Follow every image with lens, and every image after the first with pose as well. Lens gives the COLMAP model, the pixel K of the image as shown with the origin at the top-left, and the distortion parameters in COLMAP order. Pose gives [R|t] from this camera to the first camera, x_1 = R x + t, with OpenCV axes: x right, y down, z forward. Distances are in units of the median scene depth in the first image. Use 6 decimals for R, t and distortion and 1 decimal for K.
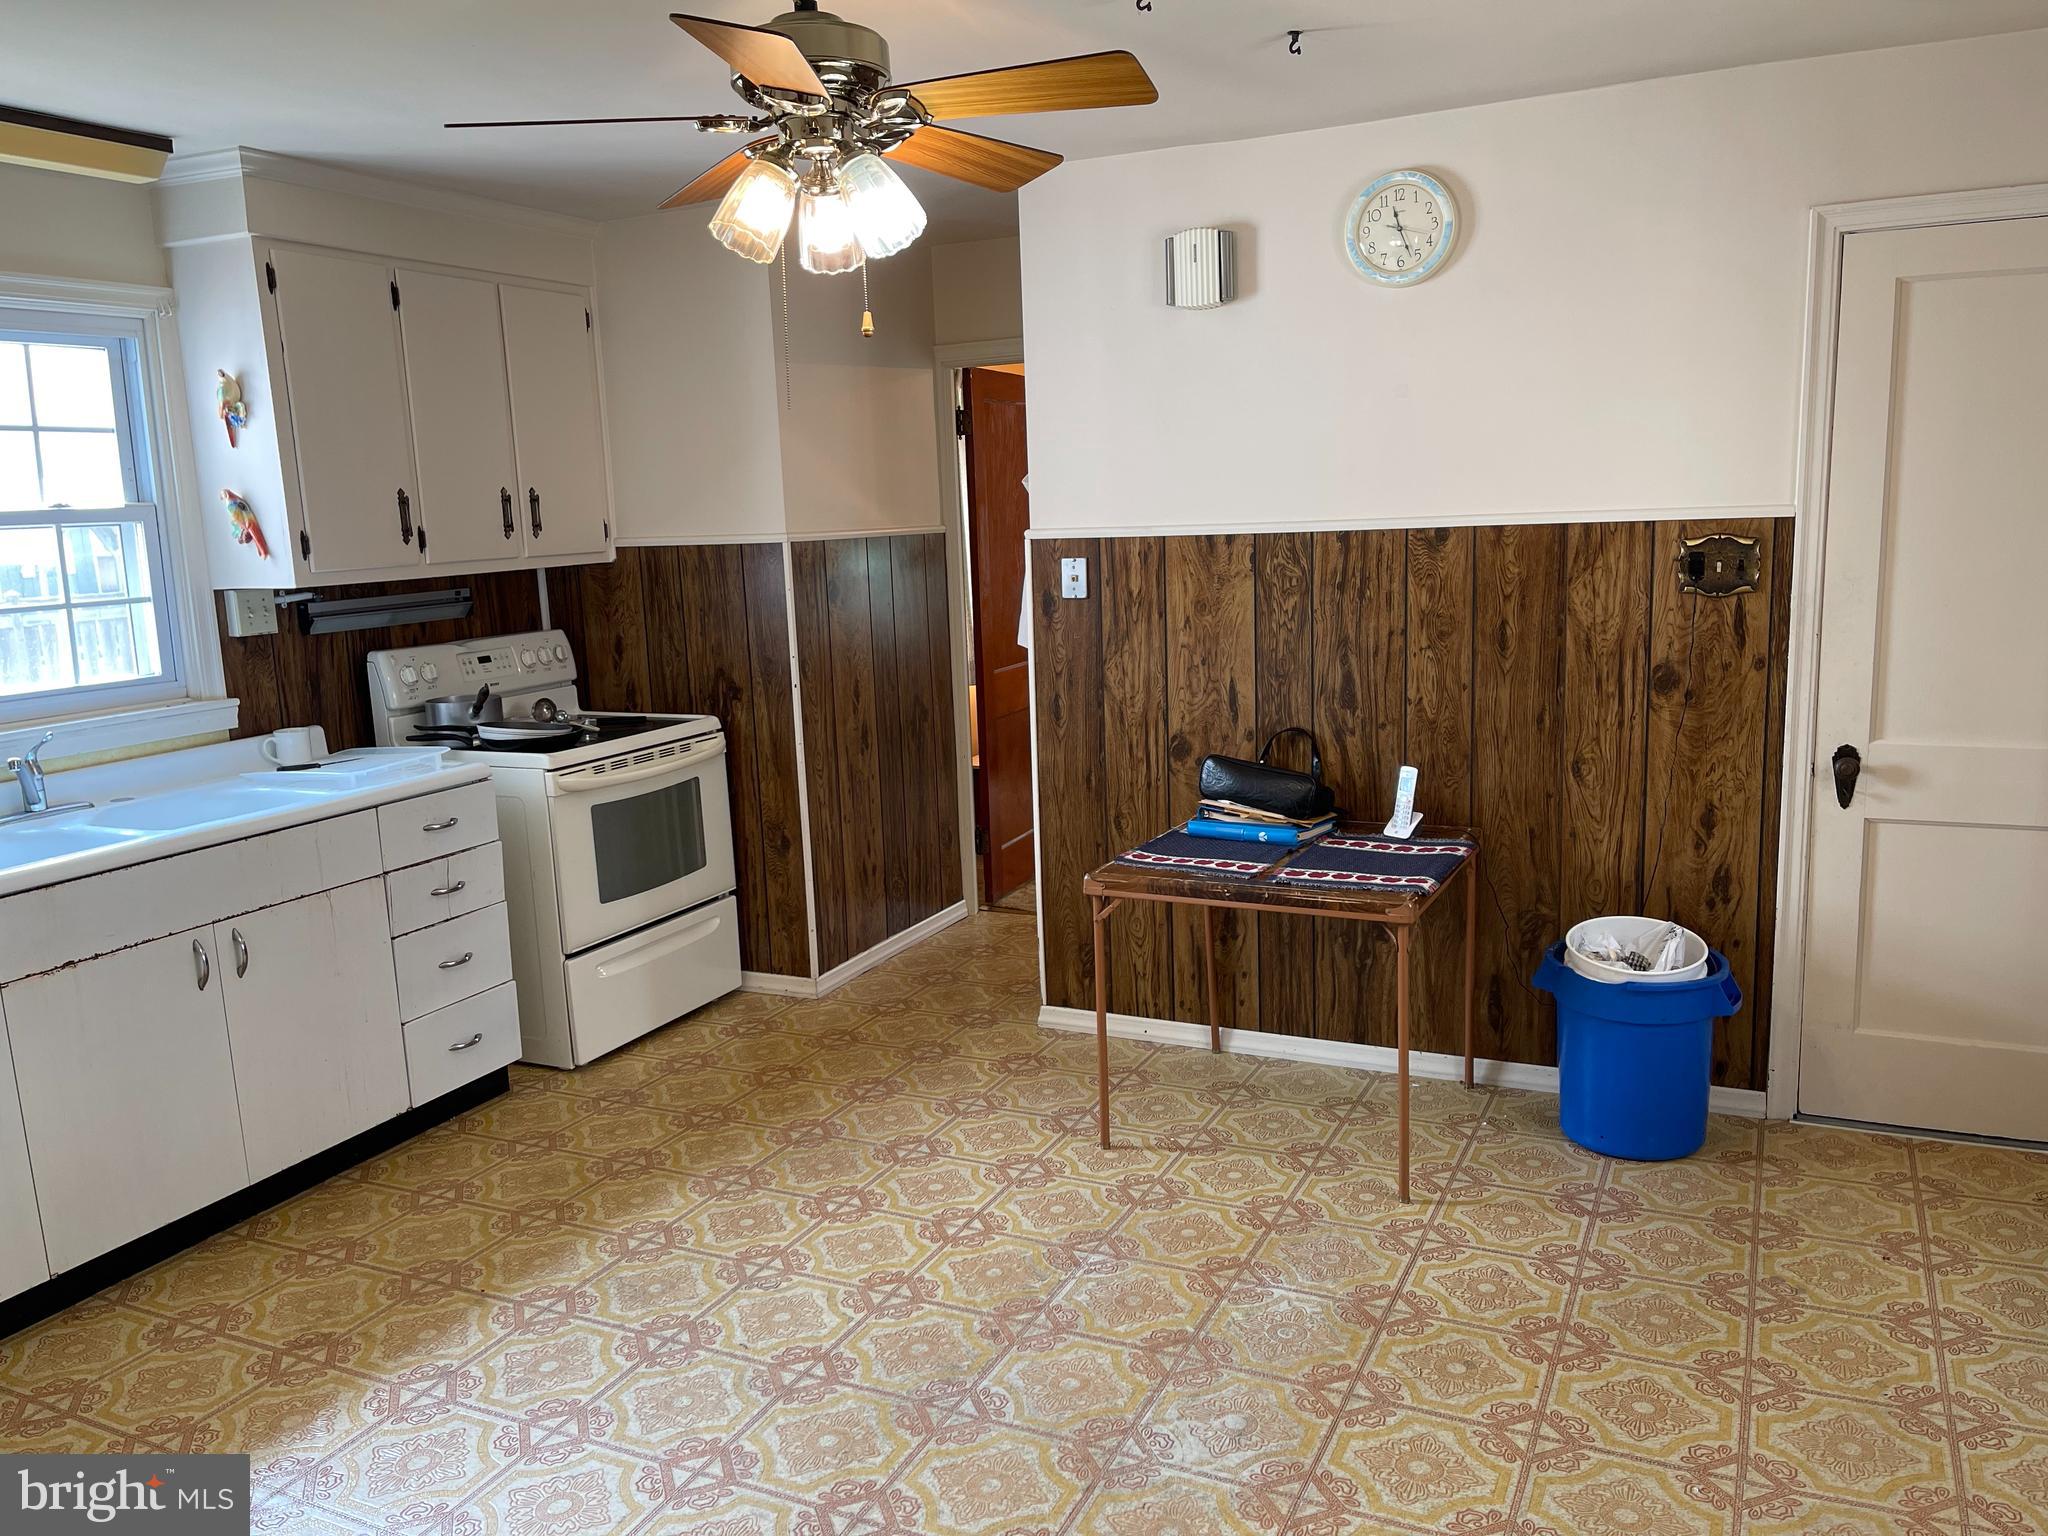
lens RADIAL K [[1547.7, 0, 1029.6], [0, 1547.7, 759.0], [0, 0, 1]] dist [0.048562, -0.037001]
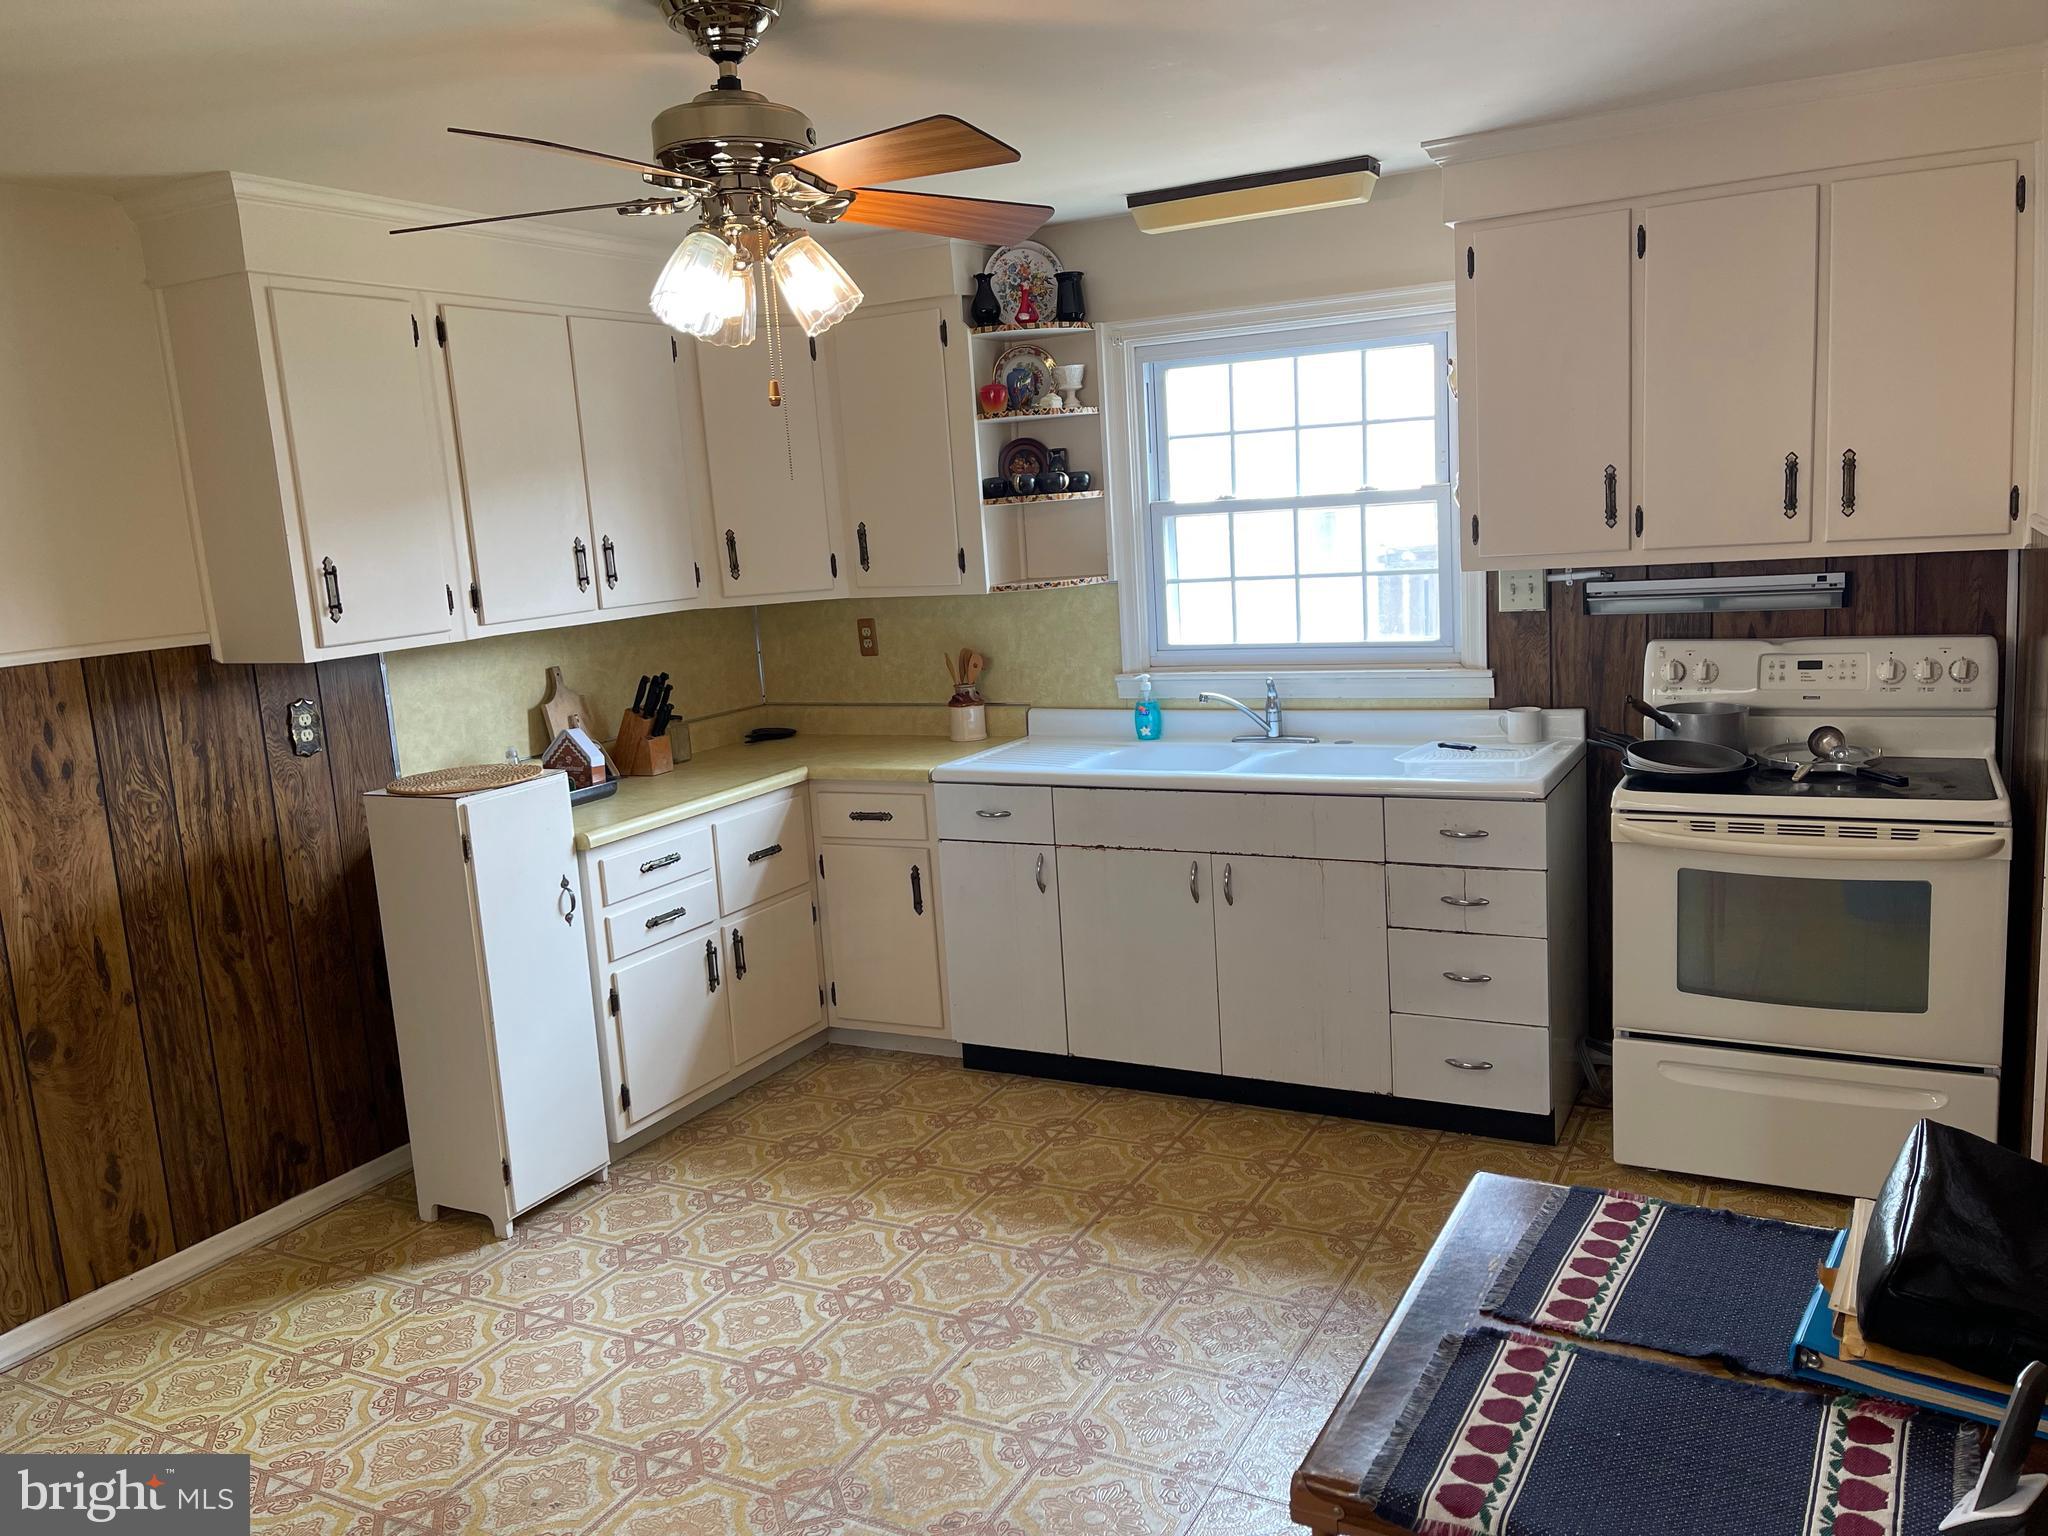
lens RADIAL K [[1547.7, 0, 1030.5], [0, 1547.7, 761.8], [0, 0, 1]] dist [0.048562, -0.037001]
pose [[-0.032518, 0.206898, -0.977822, 0.631822], [-0.101225, 0.972627, 0.209165, -0.198341], [0.994332, 0.105782, -0.010685, 0.859052]]
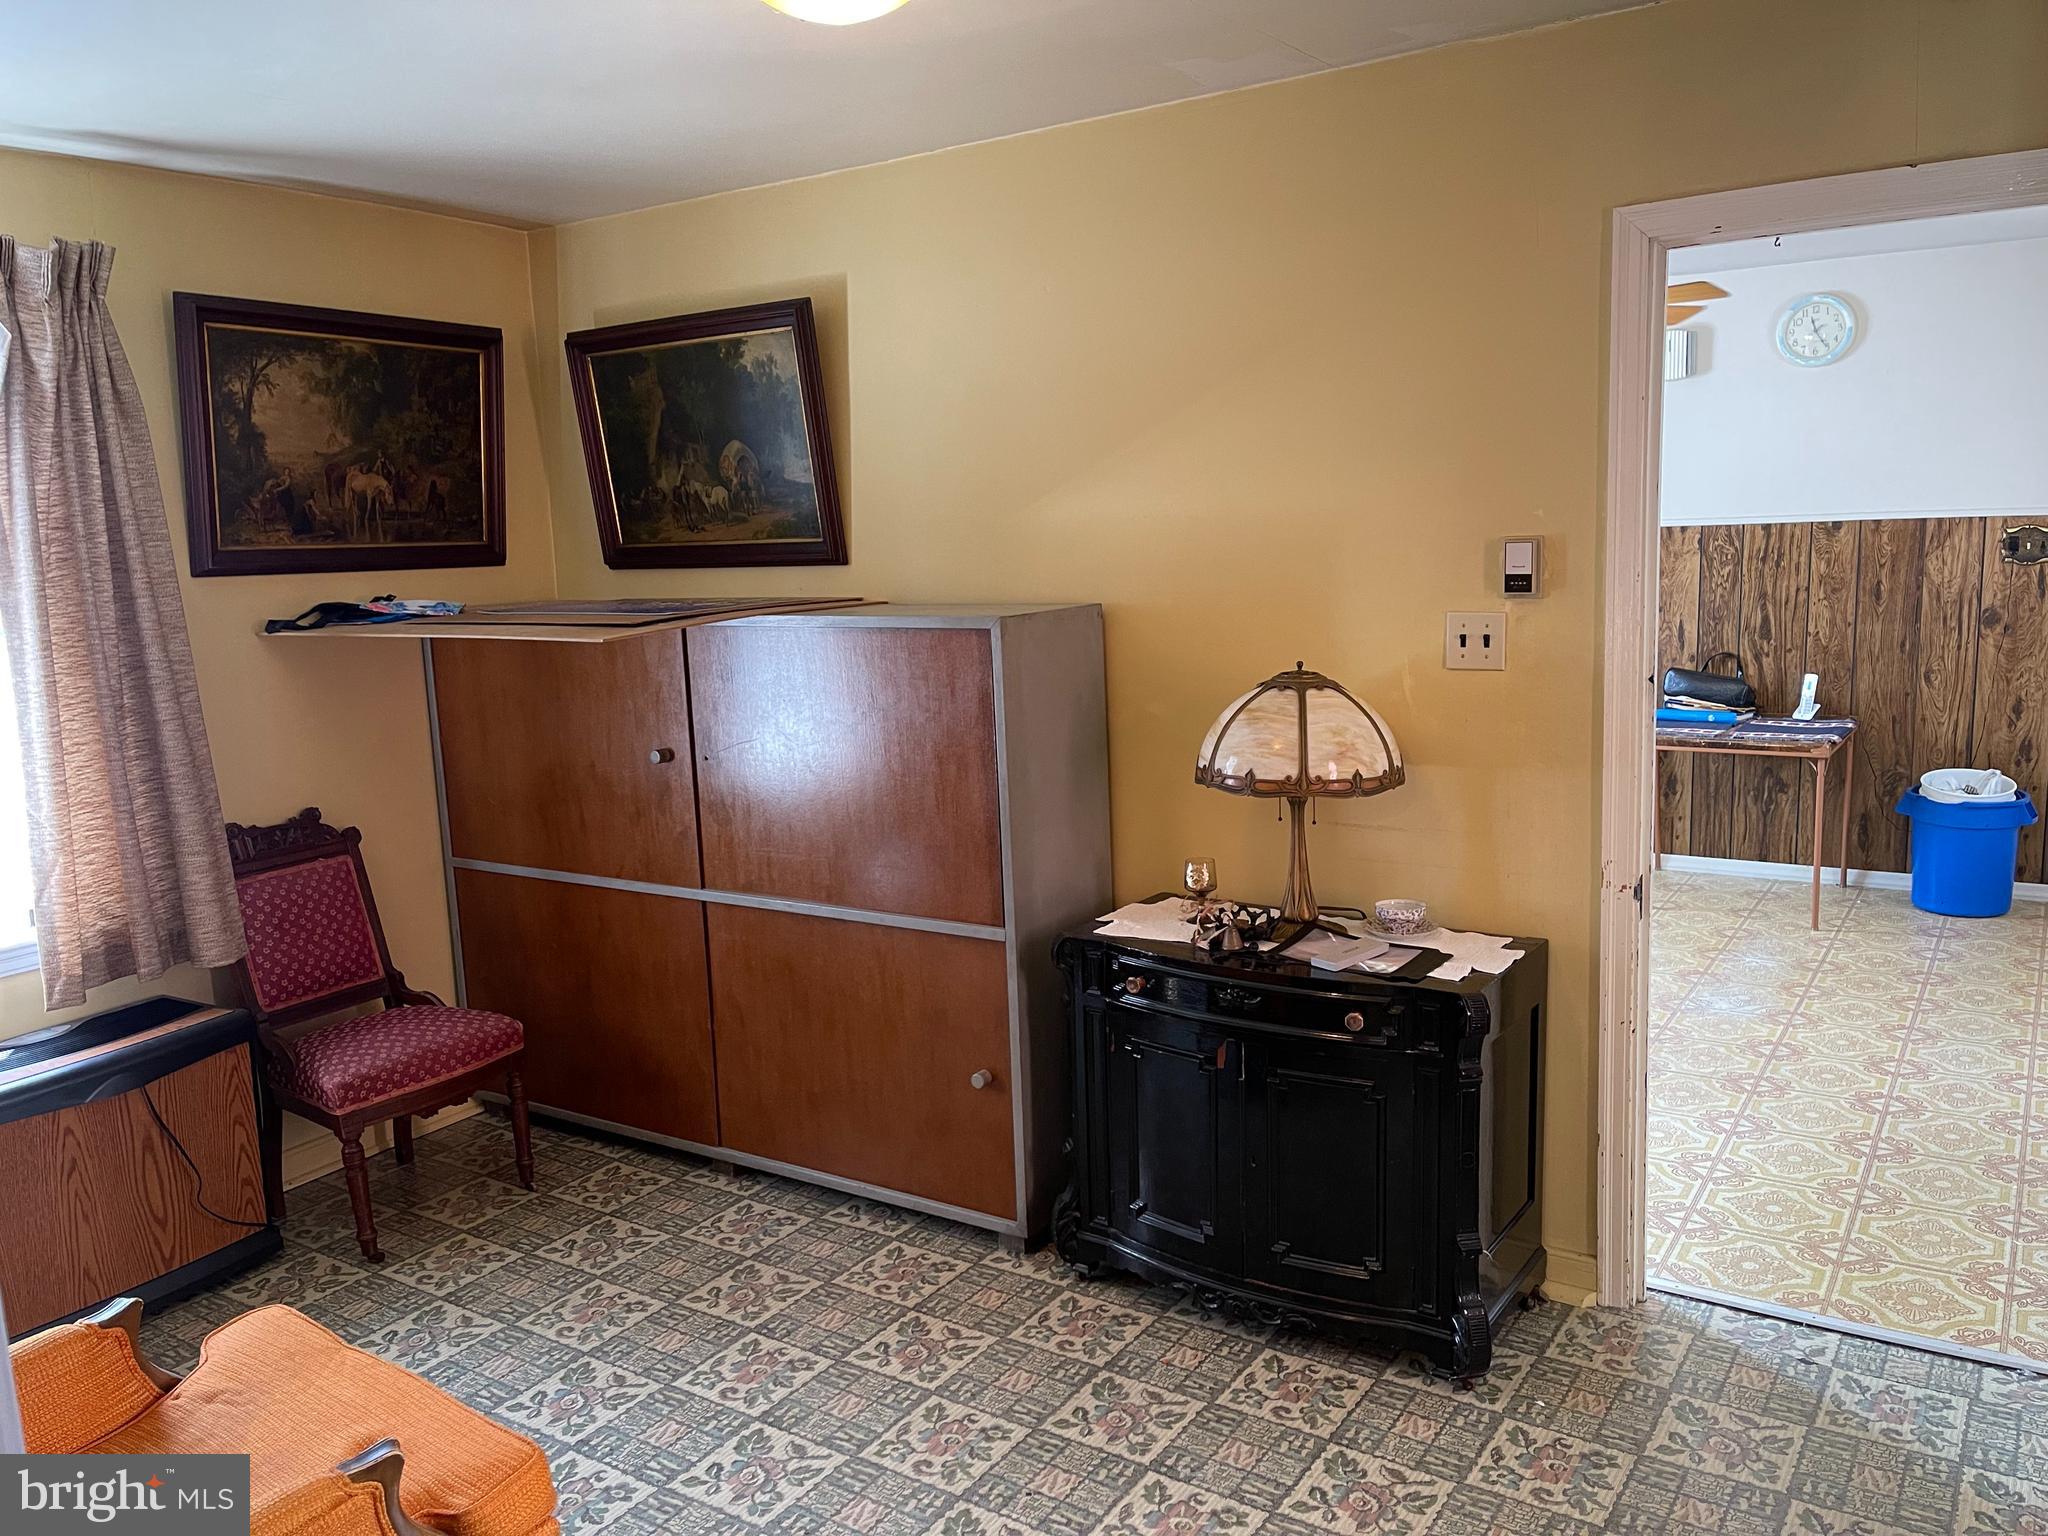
lens RADIAL K [[1547.7, 0, 1071.9], [0, 1547.7, 757.8], [0, 0, 1]] dist [0.048562, -0.037001]
pose [[0.993372, 0.027277, -0.111661, -0.306866], [-0.028727, 0.999522, -0.011402, 0.124746], [0.111297, 0.014534, 0.993681, -0.619593]]
